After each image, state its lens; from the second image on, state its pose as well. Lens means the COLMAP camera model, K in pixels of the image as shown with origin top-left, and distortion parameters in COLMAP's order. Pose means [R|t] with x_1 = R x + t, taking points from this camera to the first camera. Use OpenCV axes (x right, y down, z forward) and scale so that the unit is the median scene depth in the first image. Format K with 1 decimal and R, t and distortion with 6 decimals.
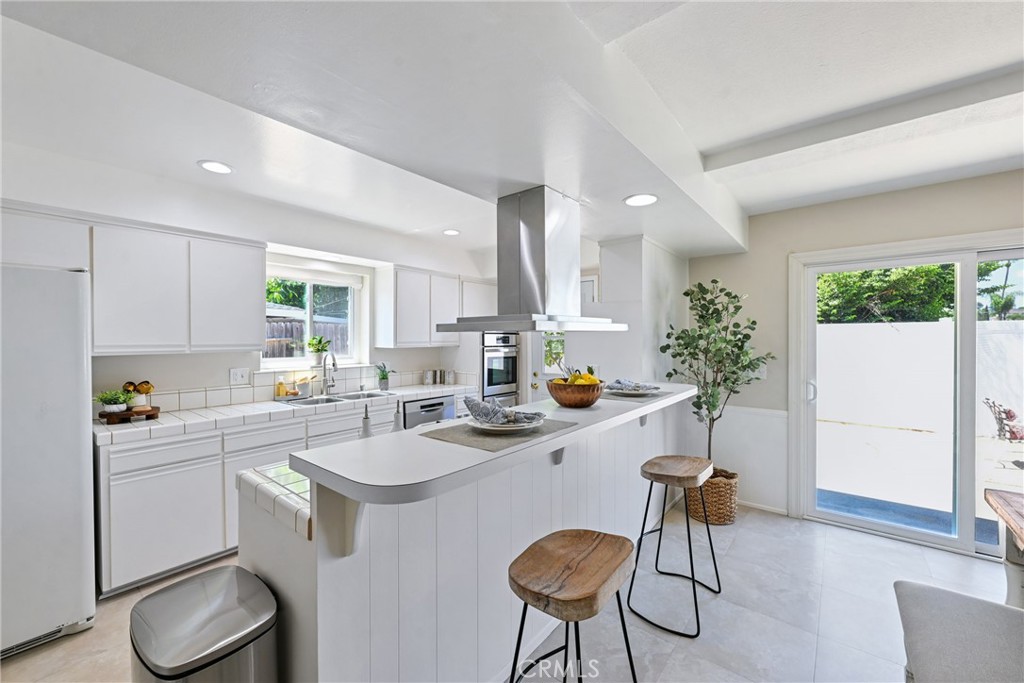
lens RADIAL K [[402.6, 0, 512.9], [0, 402.6, 343.1], [0, 0, 1]] dist [0.001374, -0.000104]
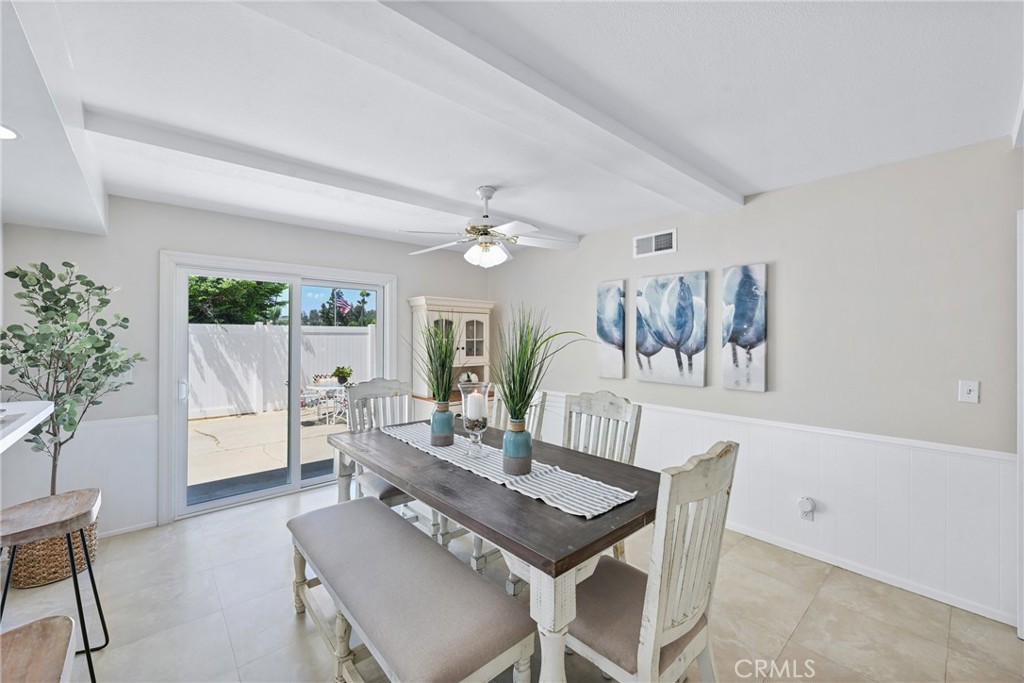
lens RADIAL K [[413.0, 0, 500.5], [0, 413.0, 337.7], [0, 0, 1]] dist [-0.001153, -0.000081]
pose [[0.170903, 0.002761, 0.985284, -0.139036], [0.011196, 0.999926, -0.004744, 0.001365], [-0.985224, 0.011842, 0.170859, 0.038862]]
